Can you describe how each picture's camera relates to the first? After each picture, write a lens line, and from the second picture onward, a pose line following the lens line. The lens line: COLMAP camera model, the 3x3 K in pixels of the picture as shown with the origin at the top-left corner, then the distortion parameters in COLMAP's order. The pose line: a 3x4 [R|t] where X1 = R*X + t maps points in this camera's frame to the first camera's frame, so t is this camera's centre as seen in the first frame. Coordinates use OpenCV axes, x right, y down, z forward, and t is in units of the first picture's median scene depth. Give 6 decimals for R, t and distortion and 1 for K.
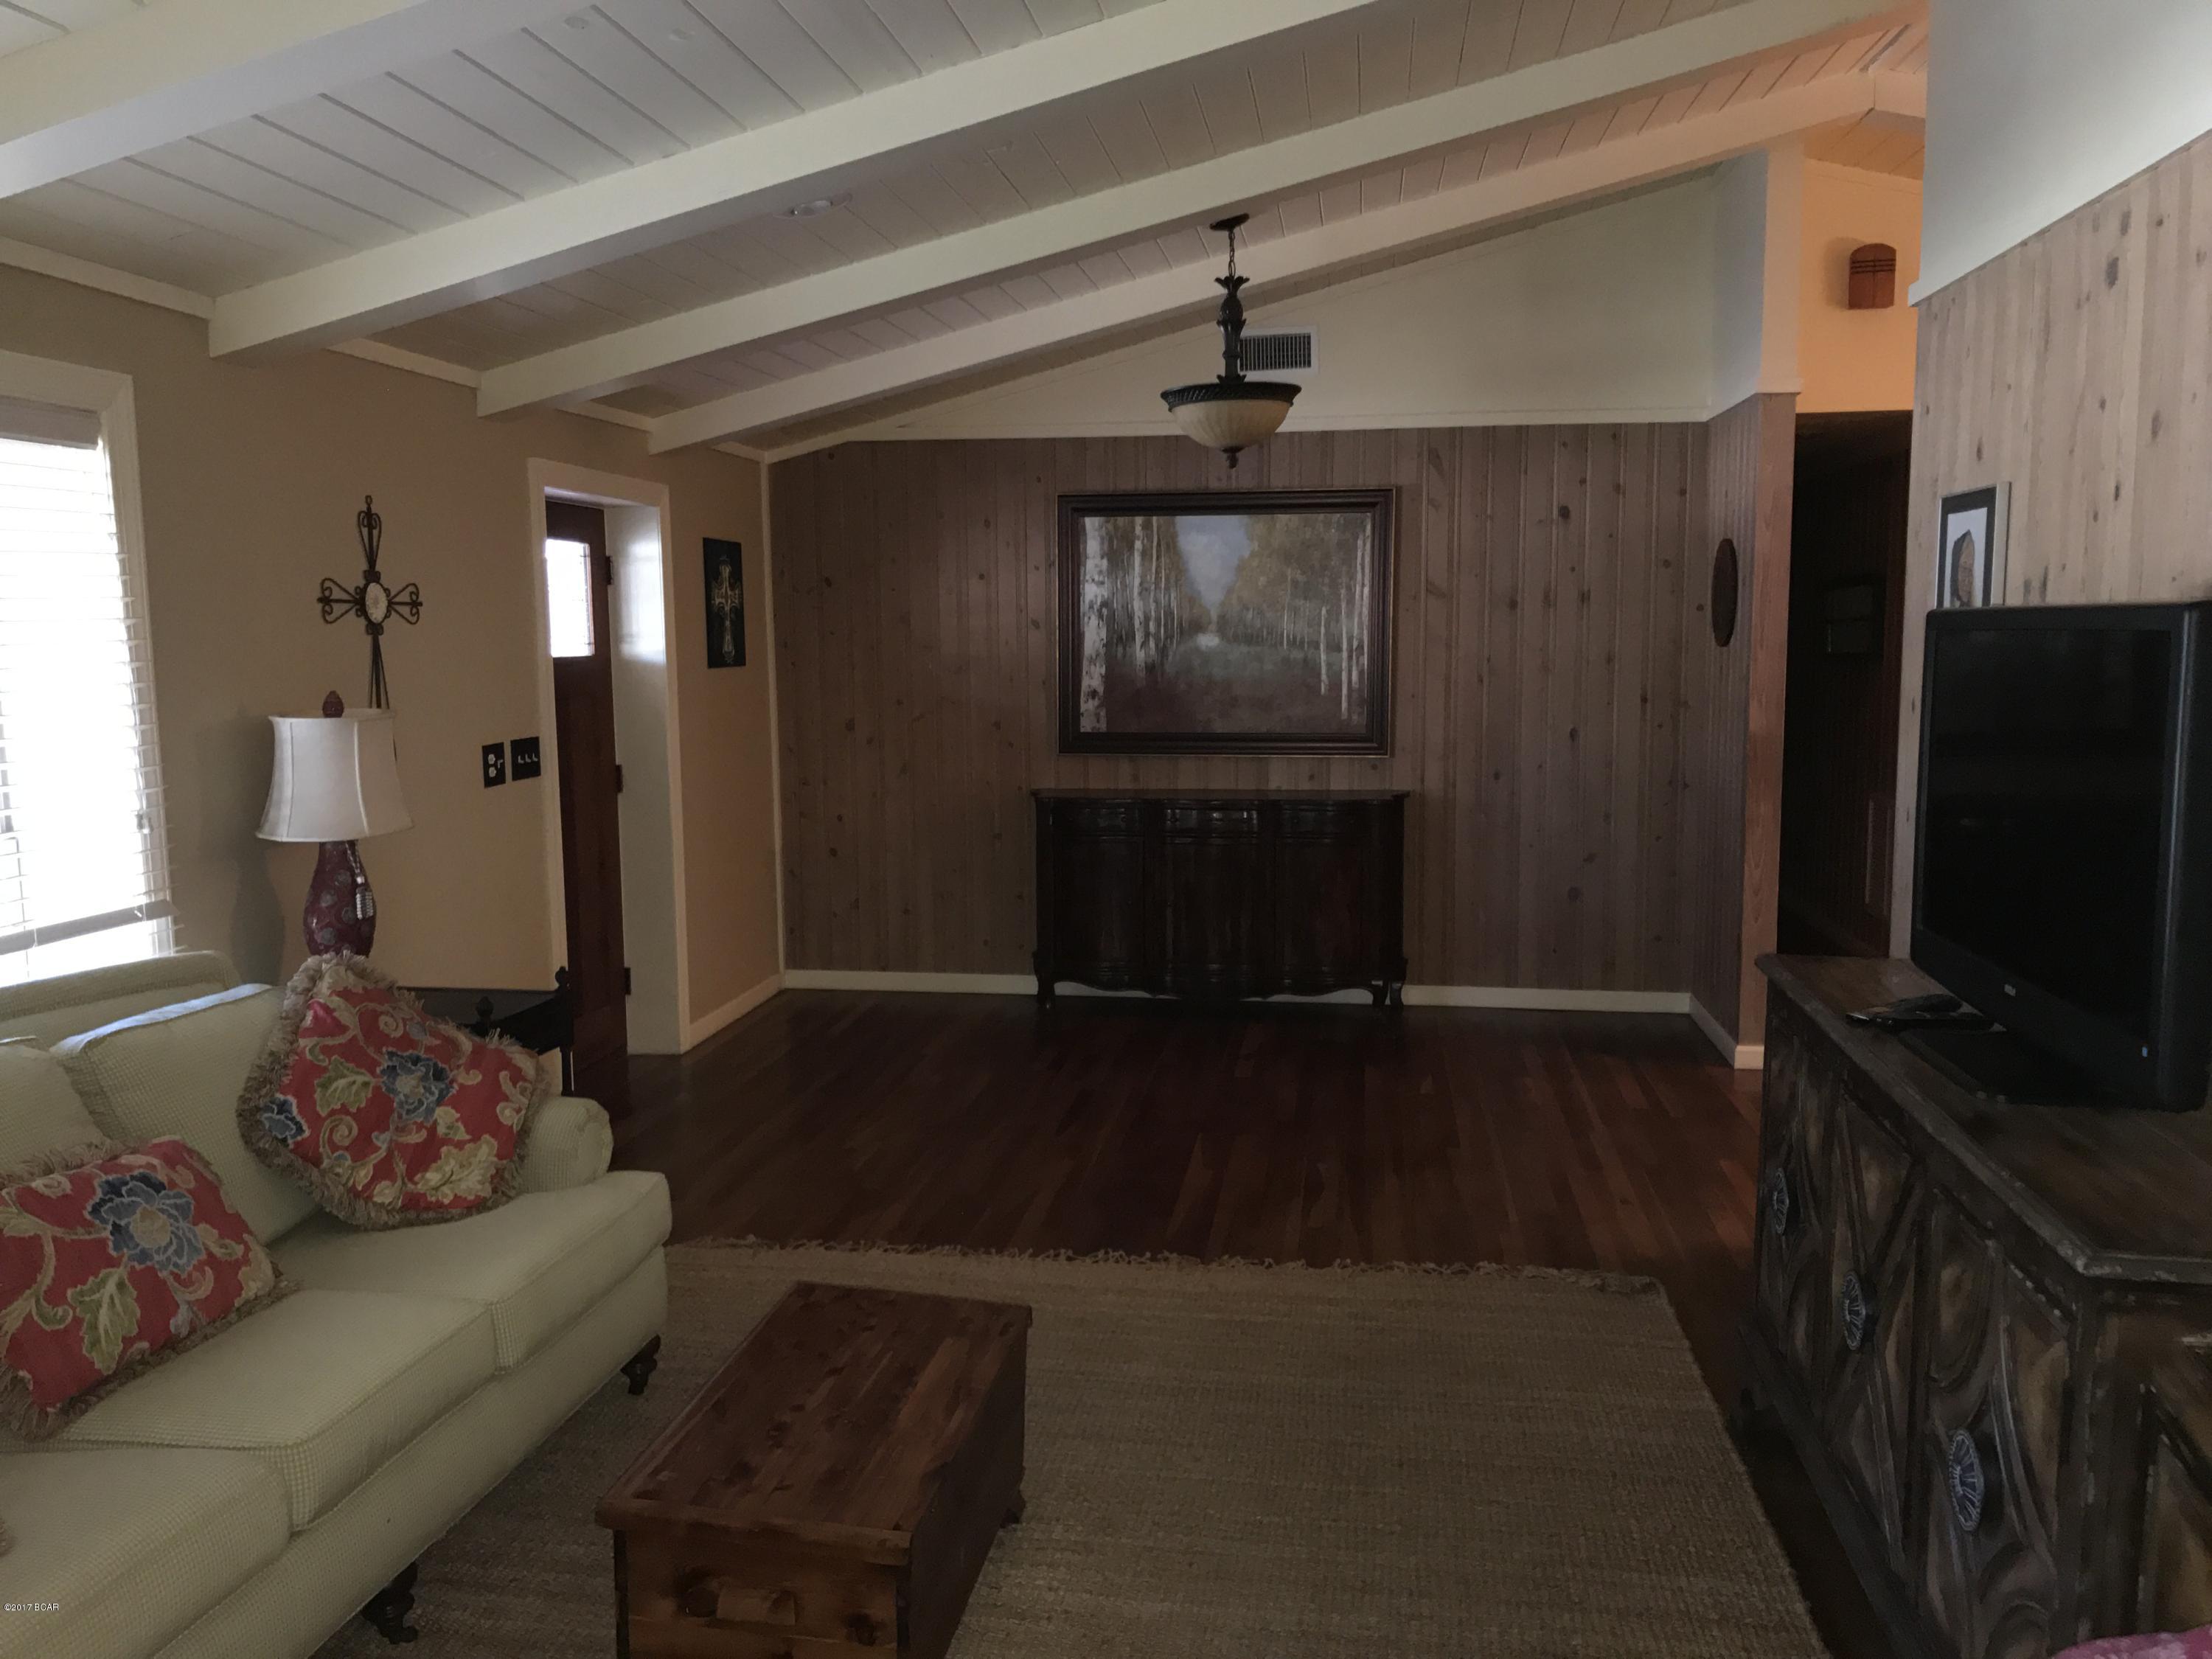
lens RADIAL K [[1824.1, 0, 1106.0], [0, 1824.1, 828.0], [0, 0, 1]] dist [0.013691, -0.005958]
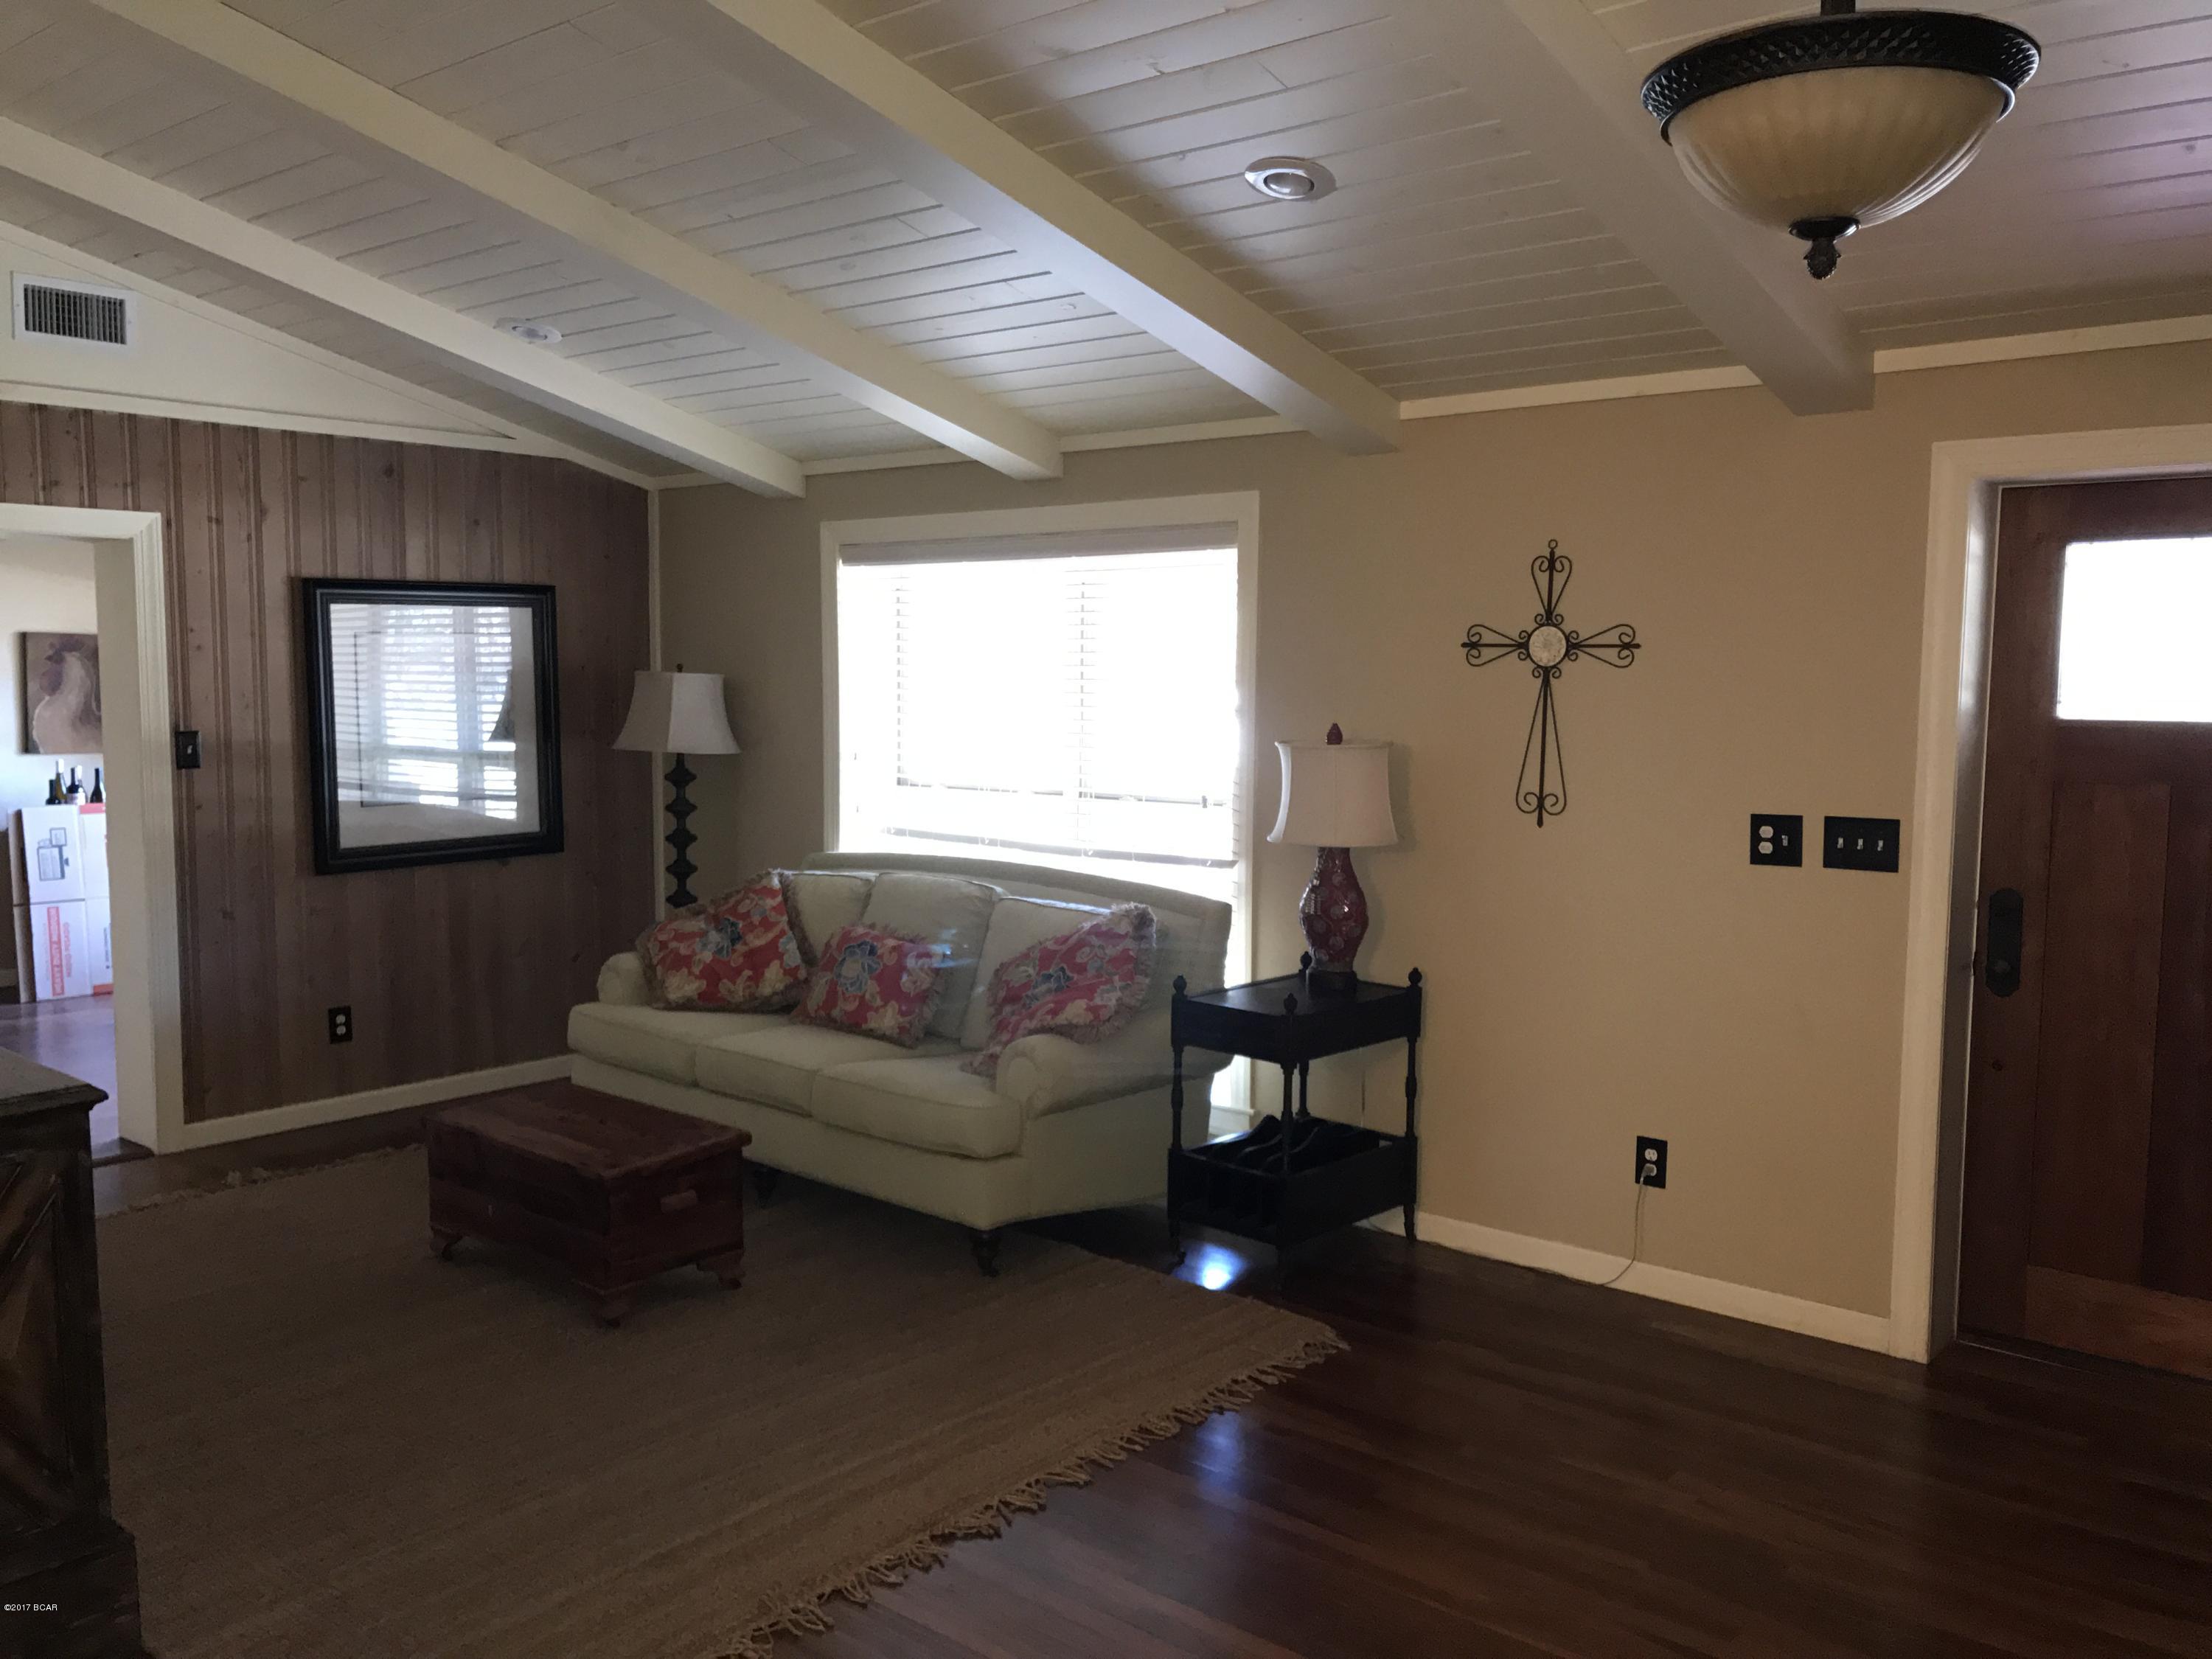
lens RADIAL K [[1824.1, 0, 1098.3], [0, 1824.1, 818.9], [0, 0, 1]] dist [0.013691, -0.005958]
pose [[-0.557461, 0.071659, -0.827105, 0.576040], [-0.092216, 0.984758, 0.147470, -0.155141], [0.825066, 0.158481, -0.542356, 1.357452]]
